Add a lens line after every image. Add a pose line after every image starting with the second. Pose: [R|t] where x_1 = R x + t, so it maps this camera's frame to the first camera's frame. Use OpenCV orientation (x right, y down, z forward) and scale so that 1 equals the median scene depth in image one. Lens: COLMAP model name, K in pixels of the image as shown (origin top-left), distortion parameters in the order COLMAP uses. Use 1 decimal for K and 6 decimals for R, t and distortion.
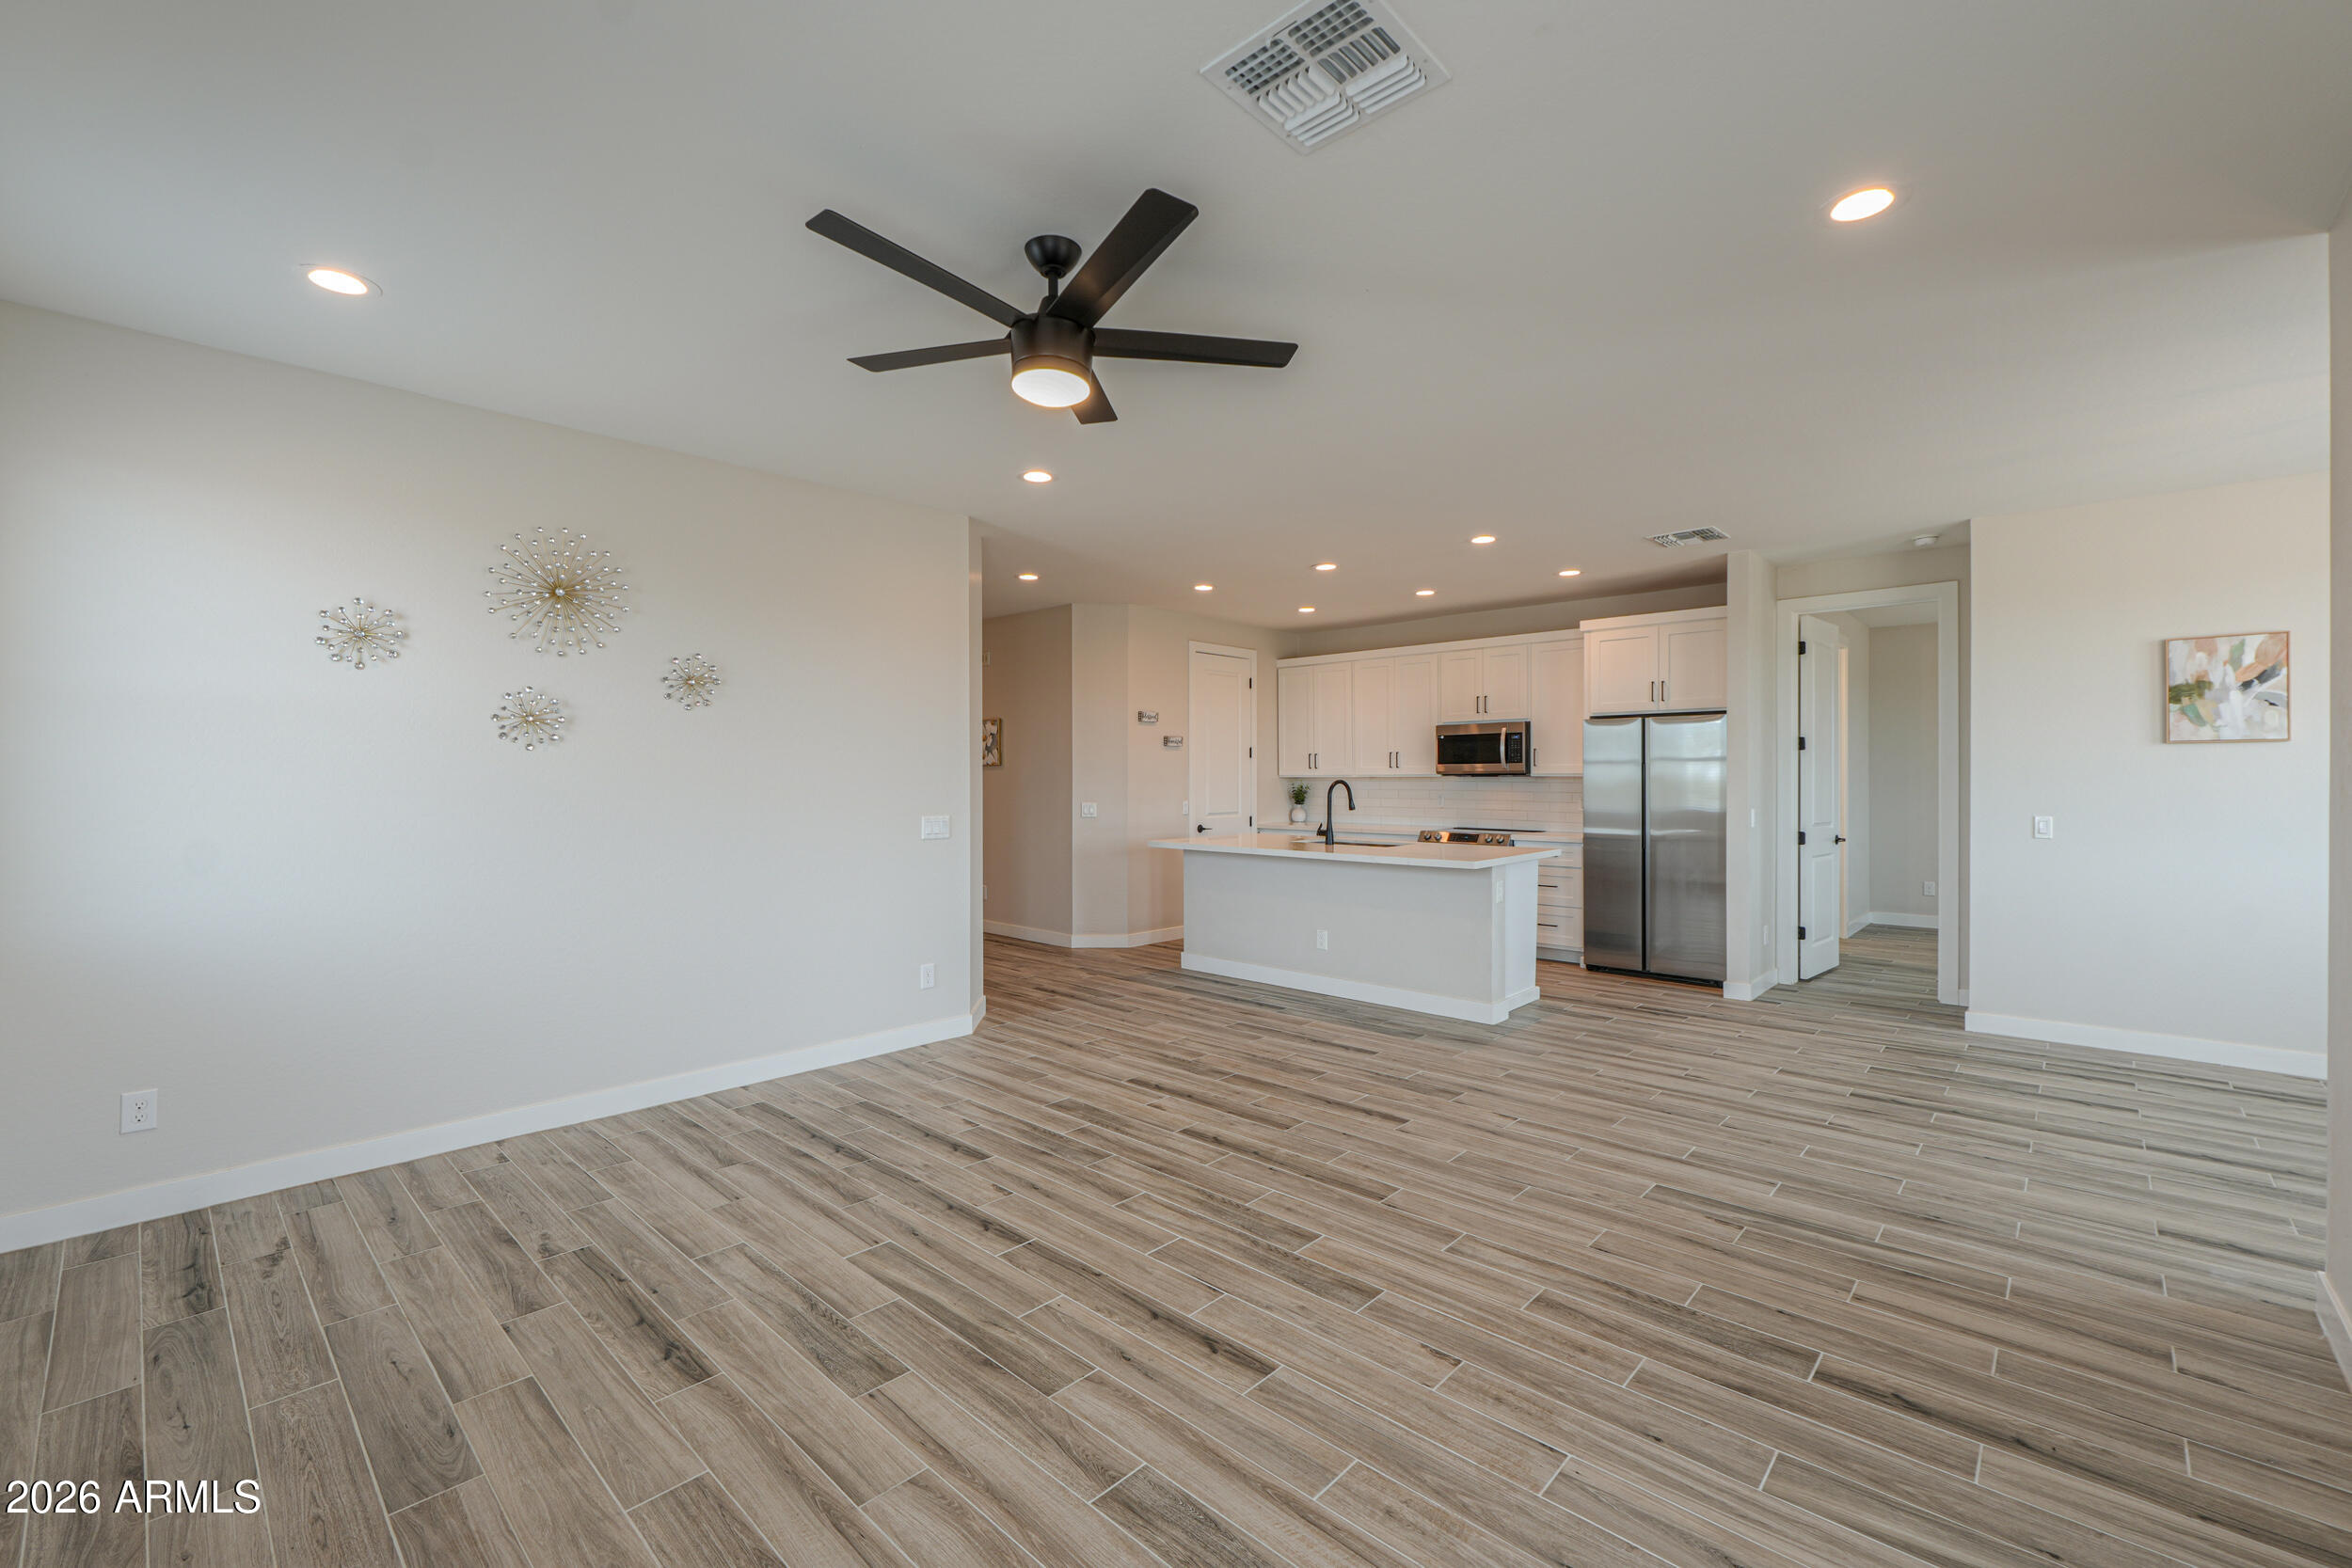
lens RADIAL K [[986.7, 0, 1150.1], [0, 986.7, 775.4], [0, 0, 1]] dist [-0.005136, 0.001152]
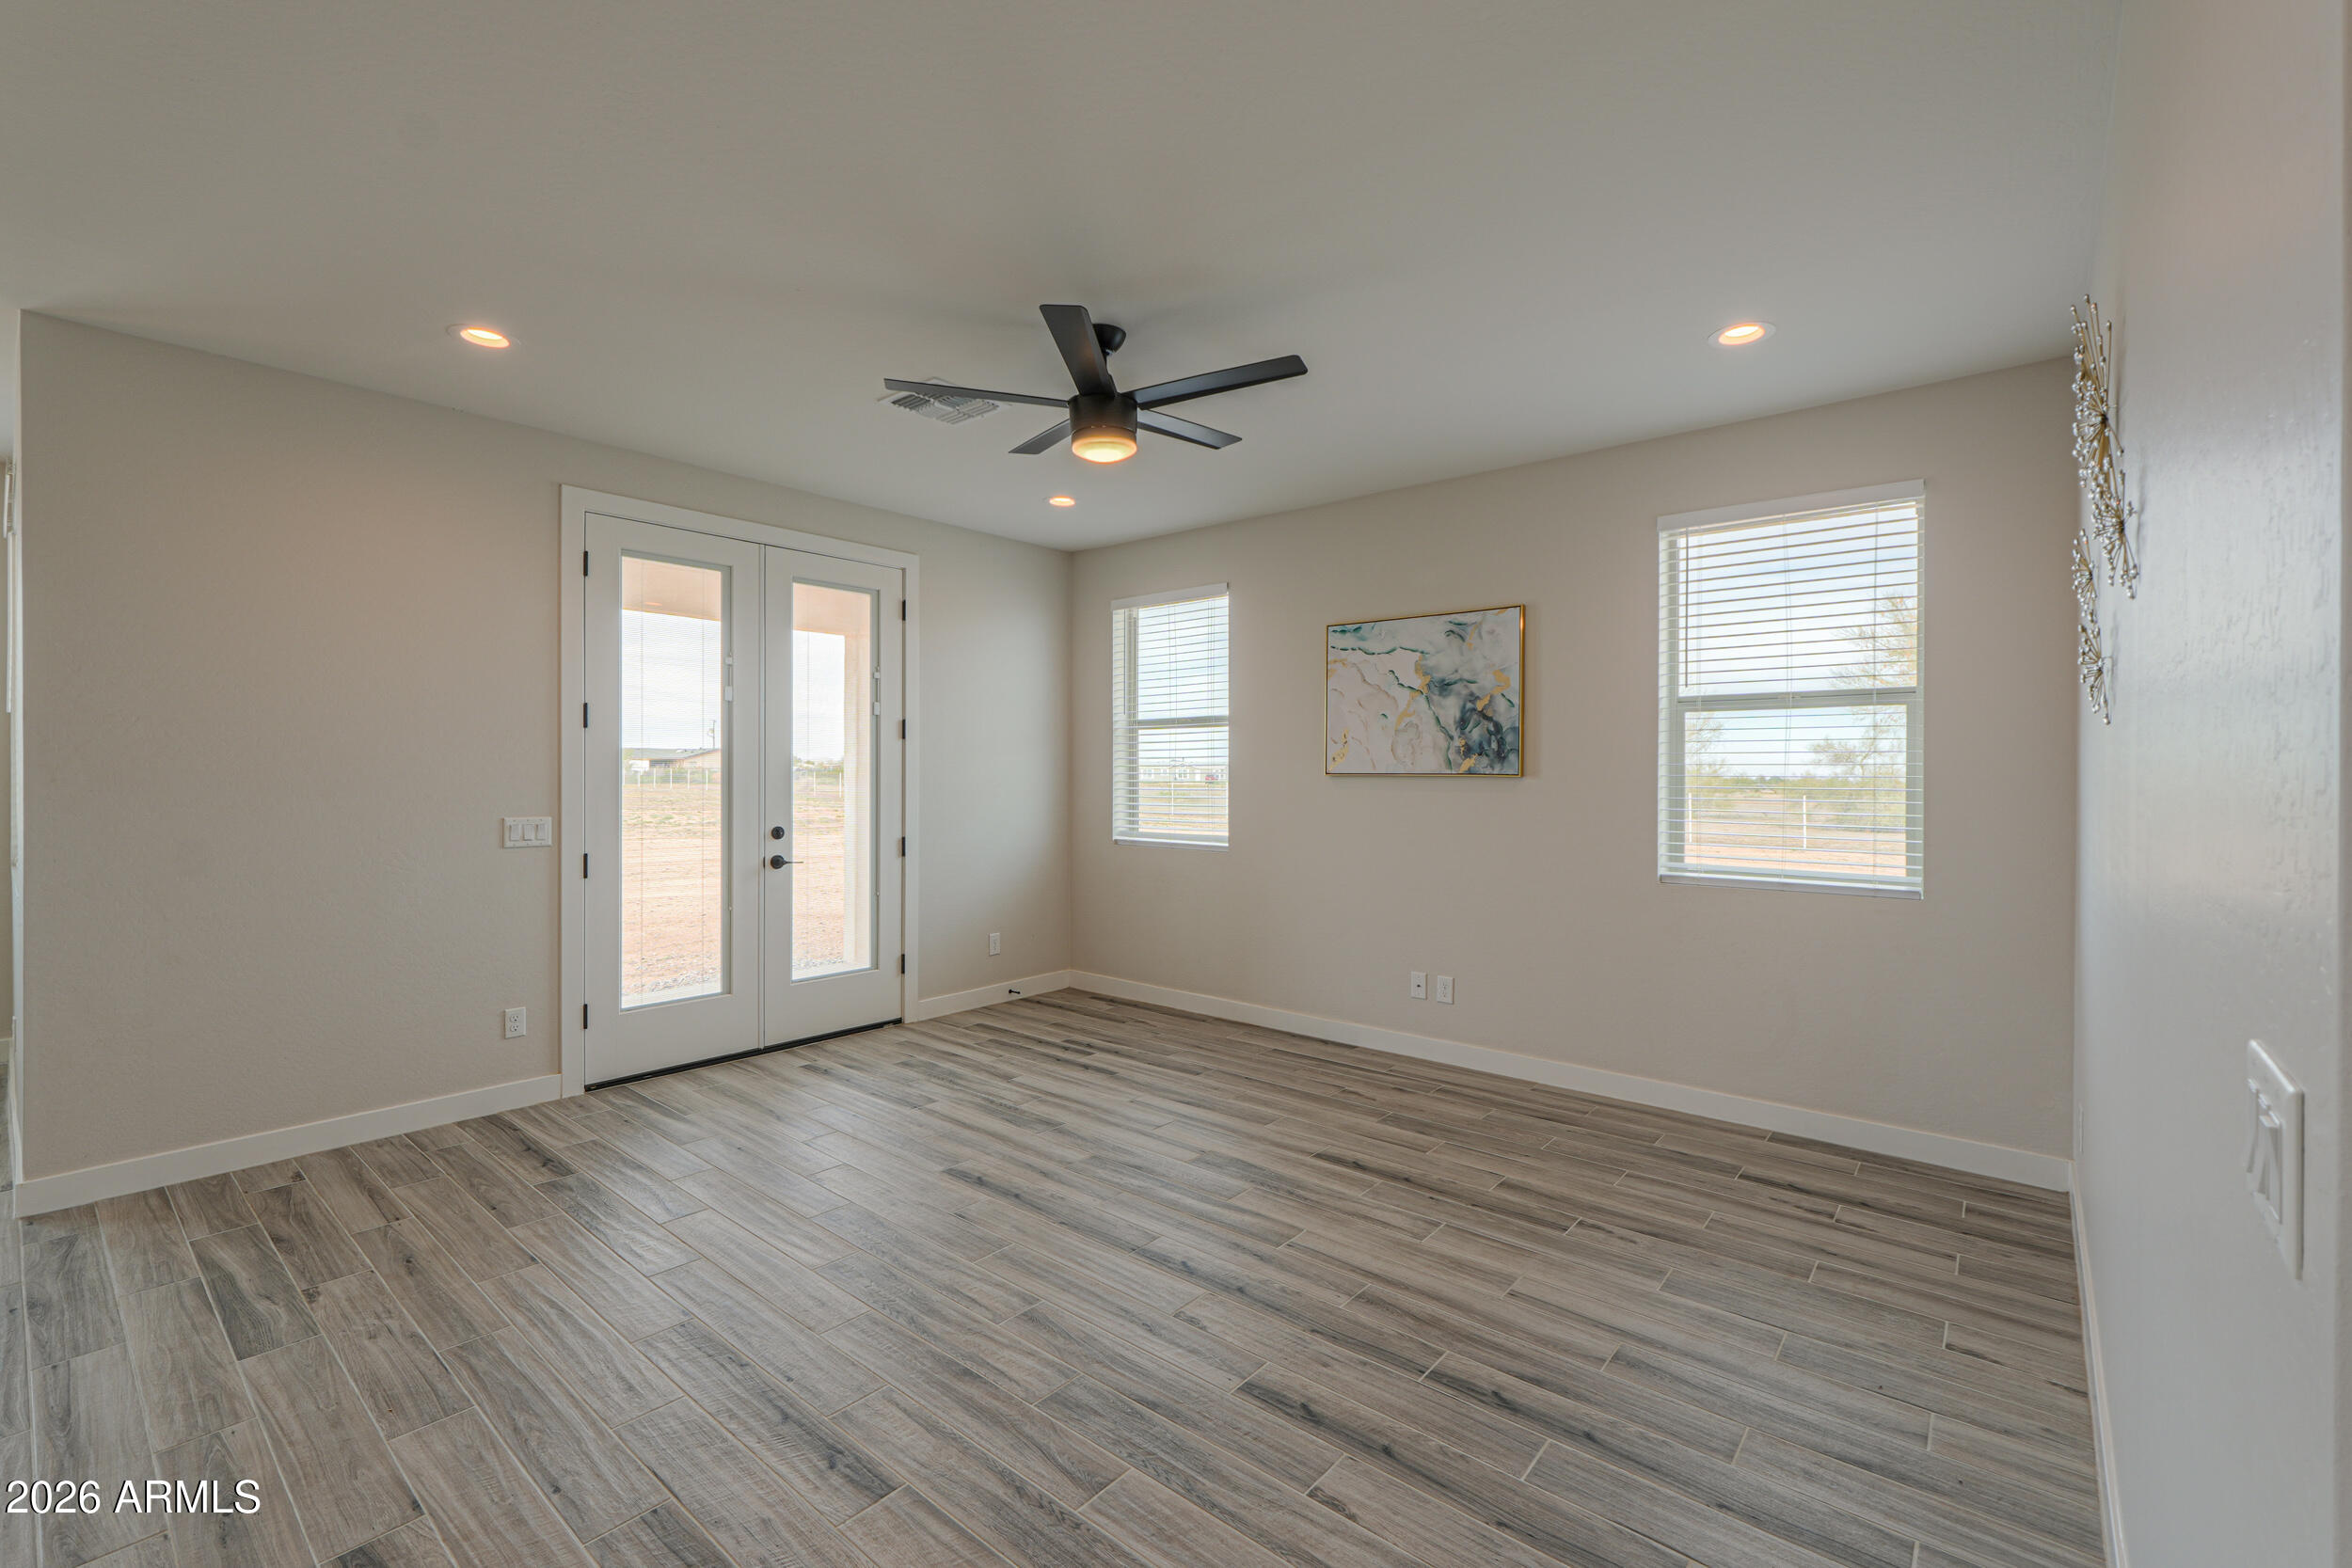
lens RADIAL K [[986.7, 0, 1189.4], [0, 986.7, 778.7], [0, 0, 1]] dist [-0.005136, 0.001152]
pose [[-0.997103, -0.004375, -0.075940, -0.064093], [-0.004911, 0.999964, 0.006872, 0.002194], [0.075907, 0.007225, -0.997089, 1.240323]]
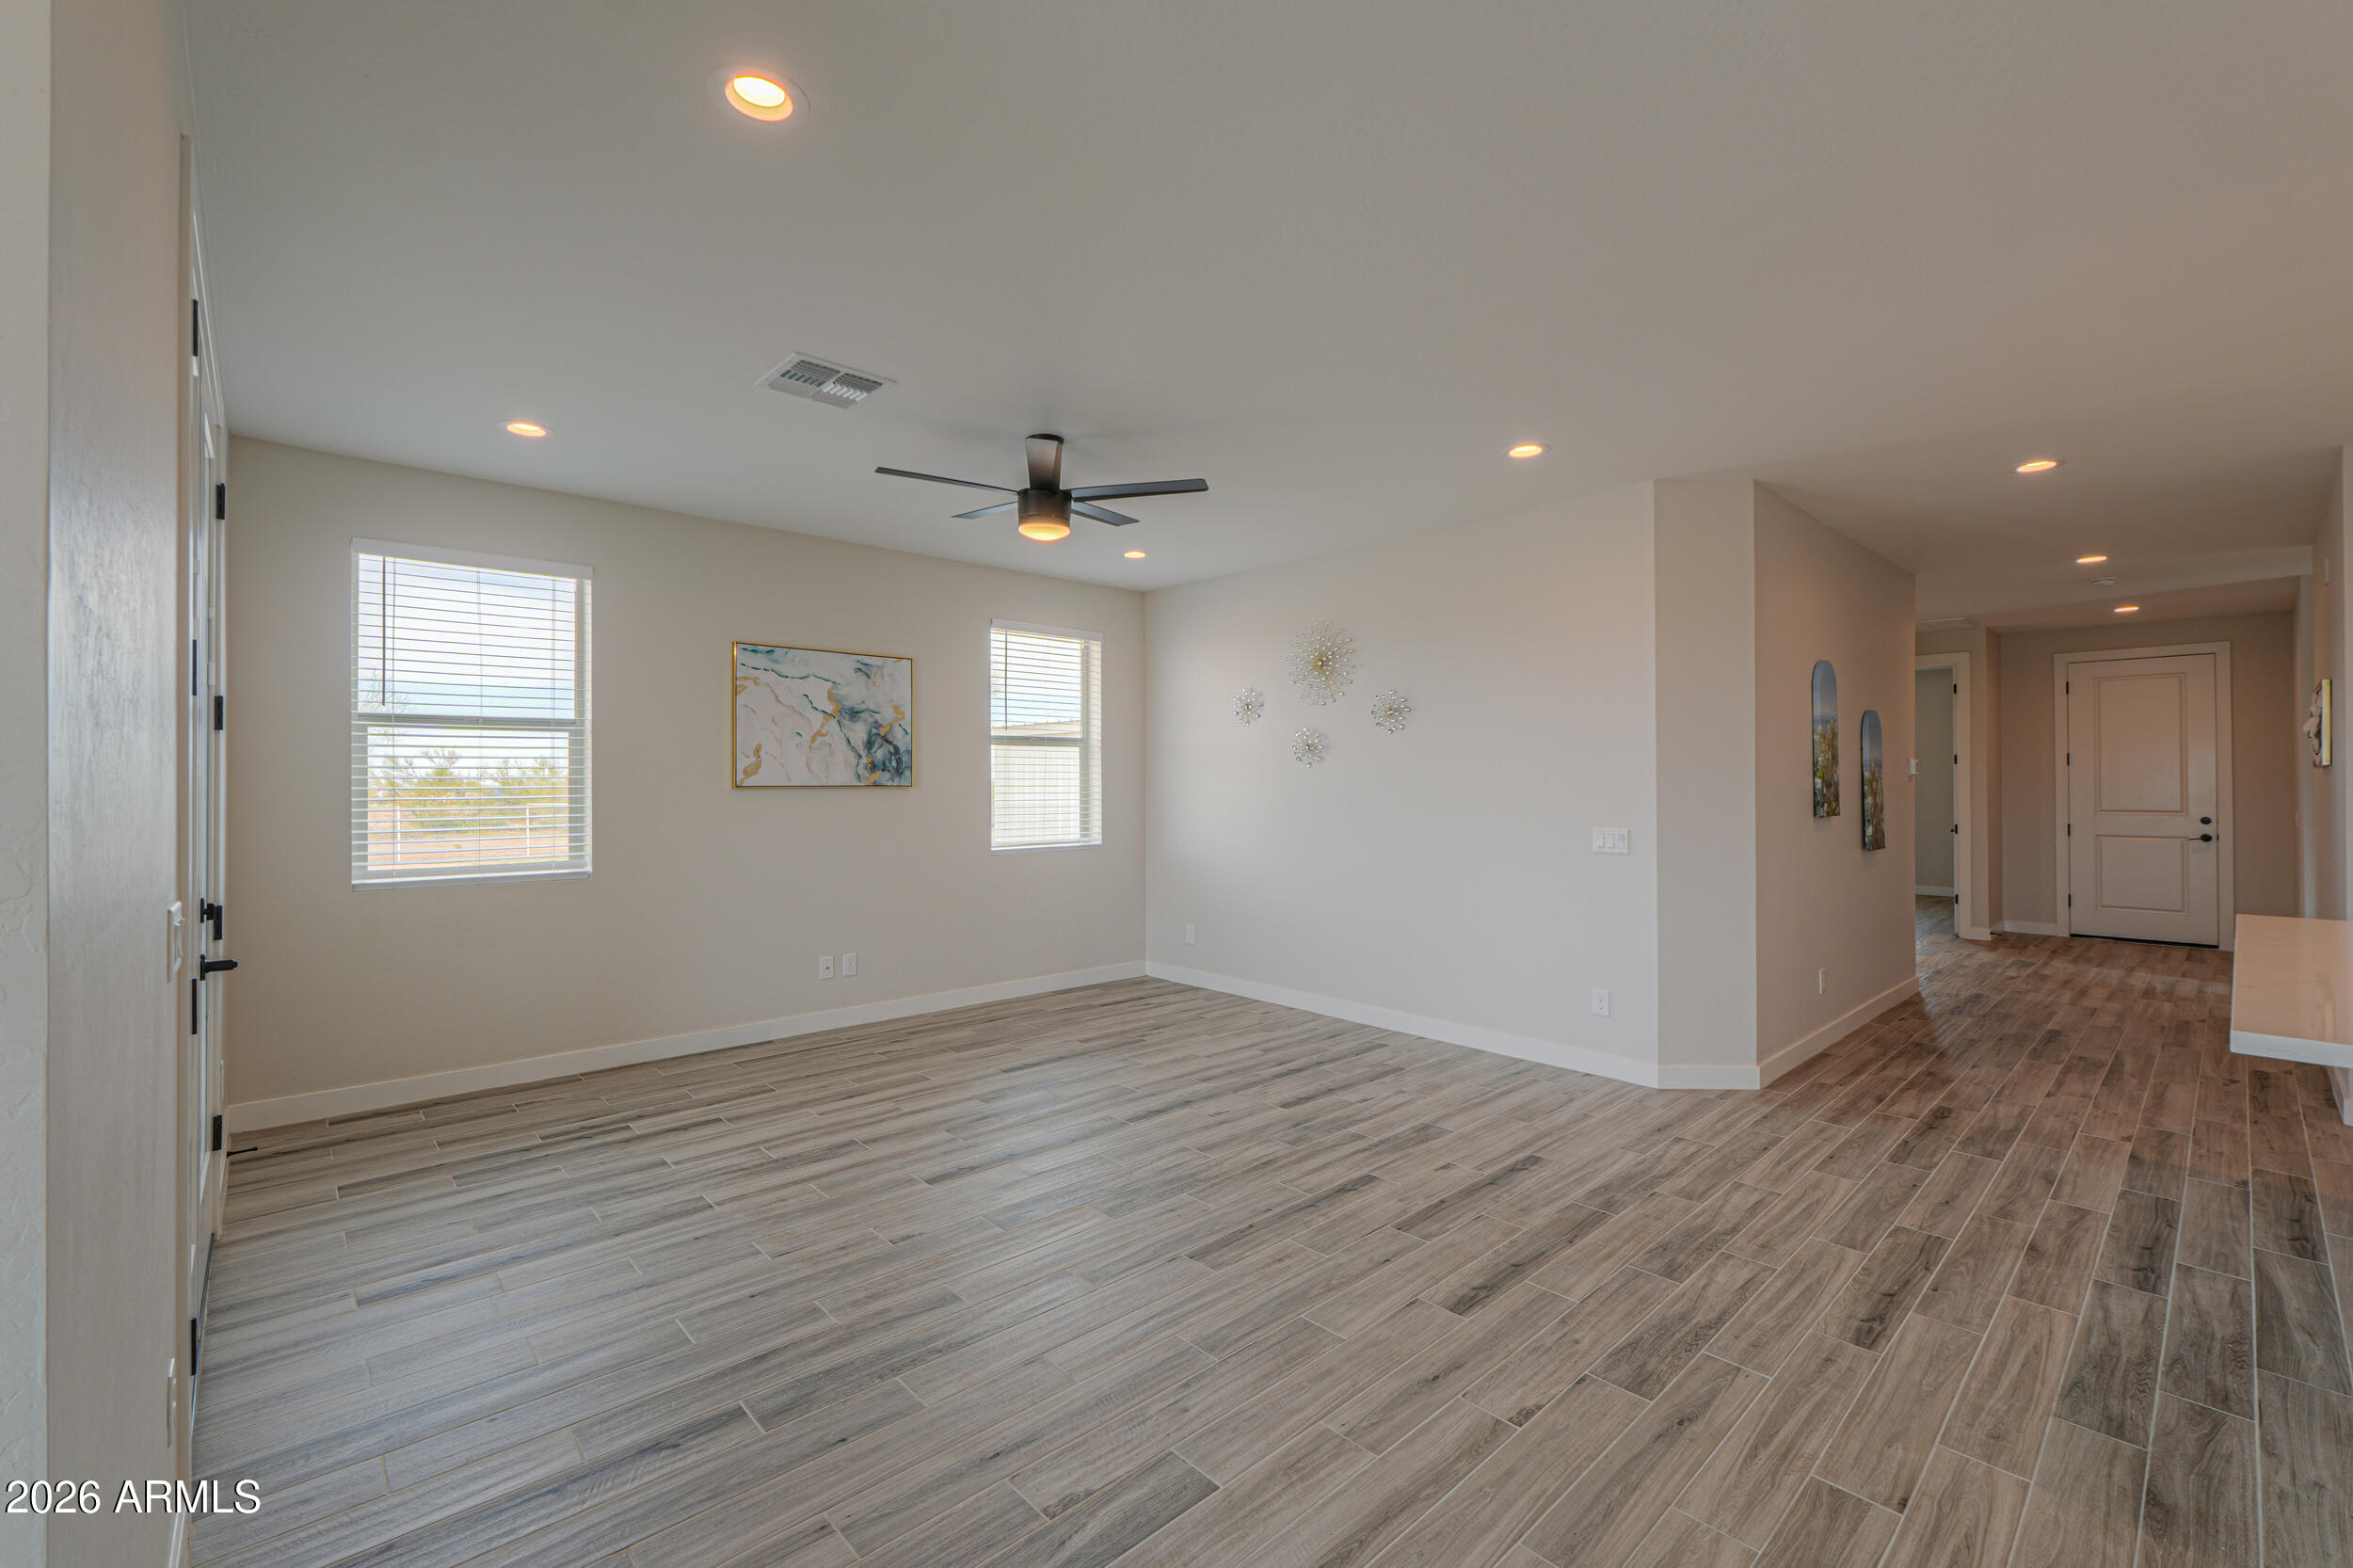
lens RADIAL K [[987.2, 0, 1173.4], [0, 987.2, 773.4], [0, 0, 1]] dist [-0.005136, 0.001152]
pose [[-0.059650, -0.008640, -0.998182, 0.791856], [-0.001121, 0.999962, -0.008589, -0.002163], [0.998219, 0.000607, -0.059657, 0.723278]]
